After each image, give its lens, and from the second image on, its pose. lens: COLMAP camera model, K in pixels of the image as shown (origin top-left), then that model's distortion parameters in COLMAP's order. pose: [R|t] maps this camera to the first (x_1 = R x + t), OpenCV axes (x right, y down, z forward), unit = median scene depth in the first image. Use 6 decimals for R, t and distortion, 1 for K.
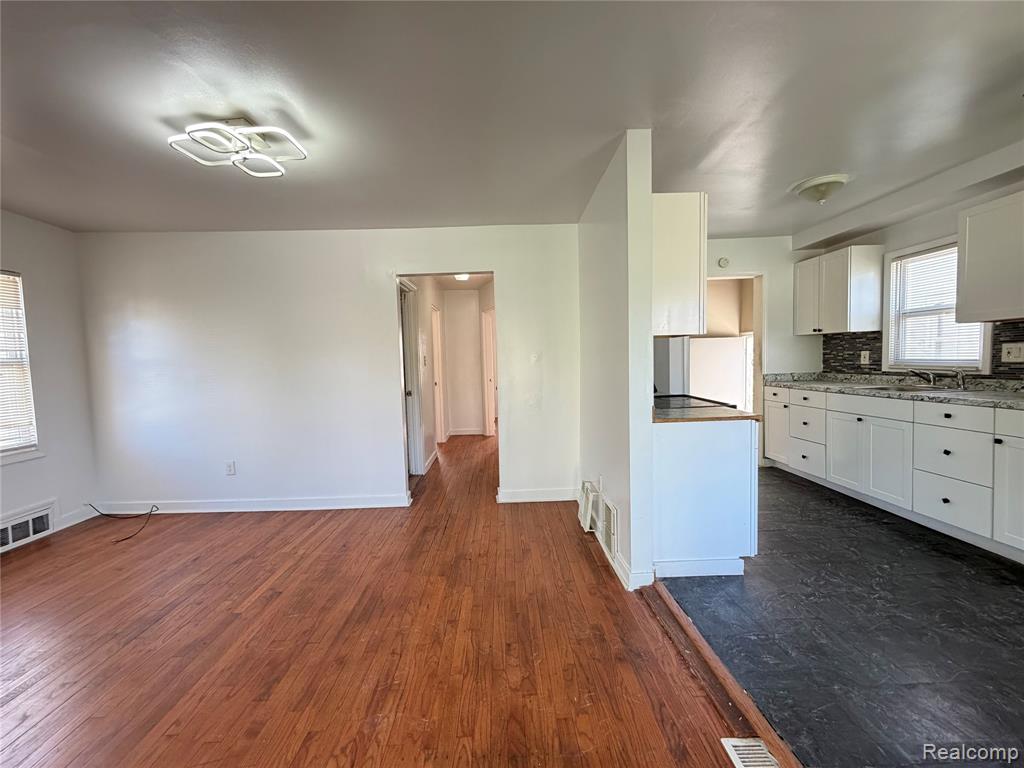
lens RADIAL K [[409.5, 0, 509.7], [0, 409.5, 384.1], [0, 0, 1]] dist [0.001272, 0.000157]
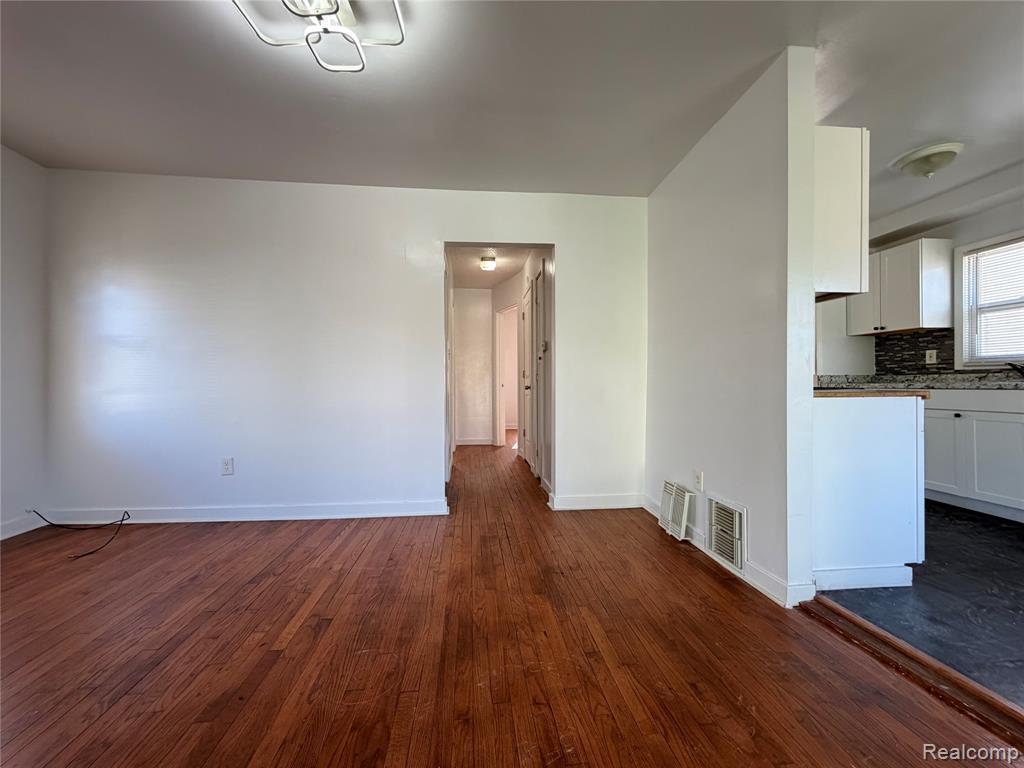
lens RADIAL K [[409.5, 0, 509.7], [0, 409.5, 384.1], [0, 0, 1]] dist [0.001272, 0.000157]
pose [[0.996513, 0.025085, 0.079578, -0.212724], [-0.020192, 0.997890, -0.061703, 0.089026], [-0.080958, 0.059881, 0.994917, 0.154604]]
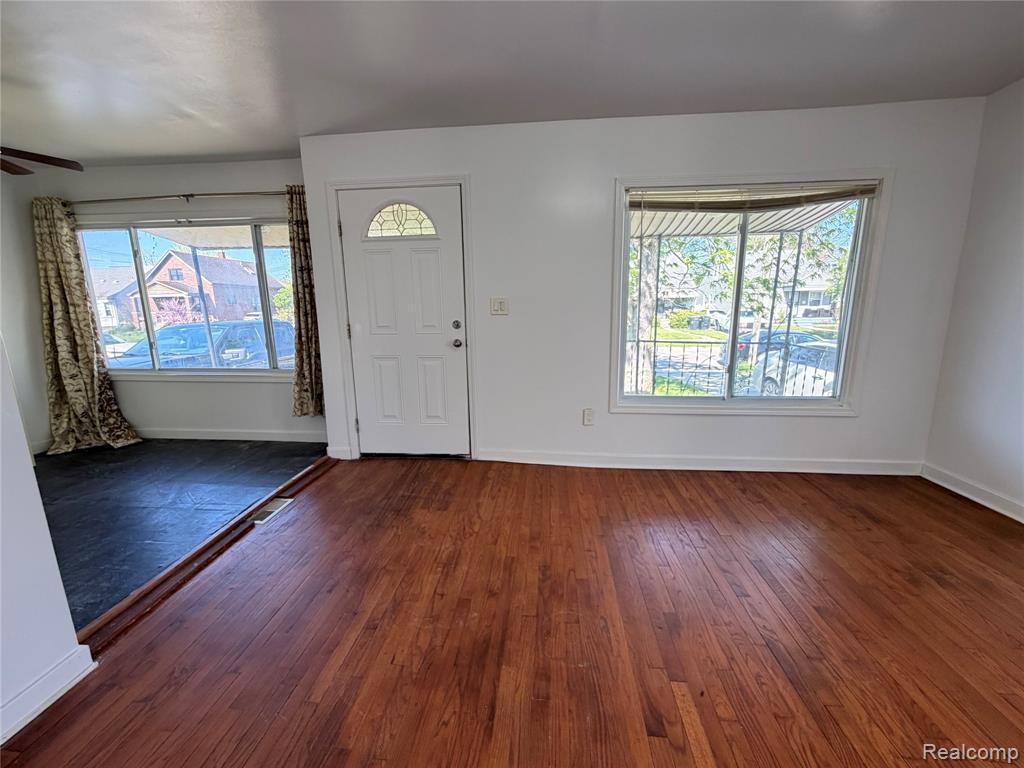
lens RADIAL K [[409.5, 0, 509.7], [0, 409.5, 384.1], [0, 0, 1]] dist [0.001272, 0.000157]
pose [[-0.991696, 0.024371, 0.126272, -0.313941], [0.054989, 0.967952, 0.245041, -0.041813], [-0.116253, 0.249950, -0.961255, 0.970799]]
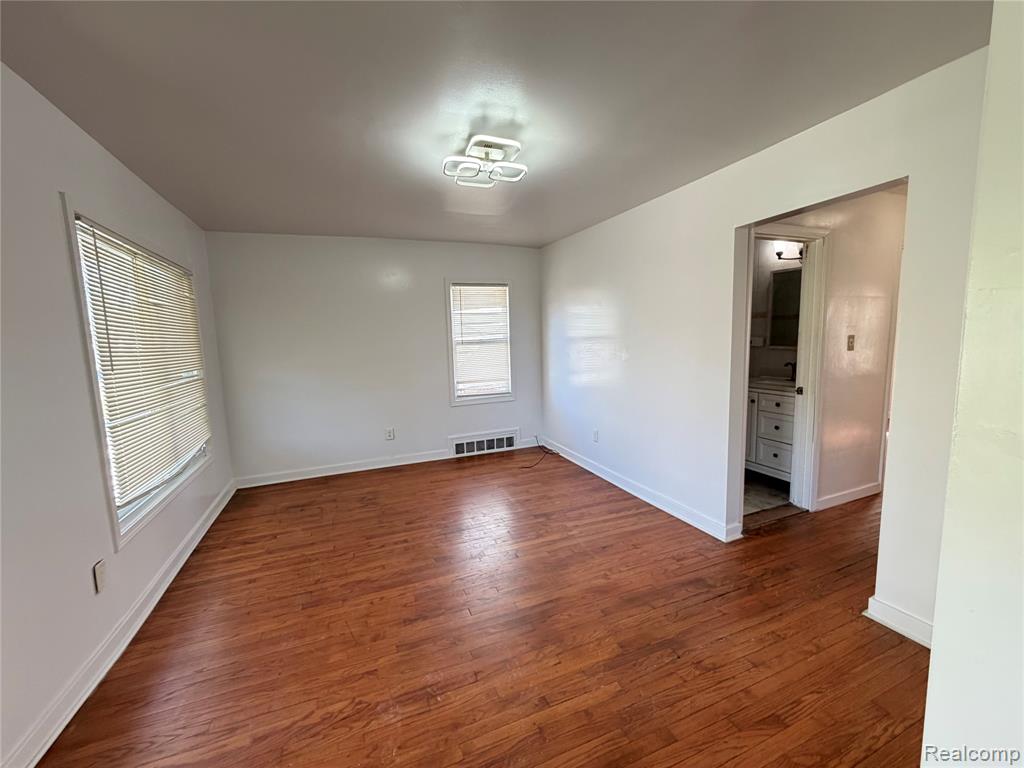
lens RADIAL K [[409.5, 0, 509.7], [0, 409.5, 384.1], [0, 0, 1]] dist [0.001272, 0.000157]
pose [[0.366256, 0.125149, -0.922060, 0.290179], [-0.038491, 0.992104, 0.119366, -0.070495], [0.929718, -0.008228, 0.368182, 0.389190]]
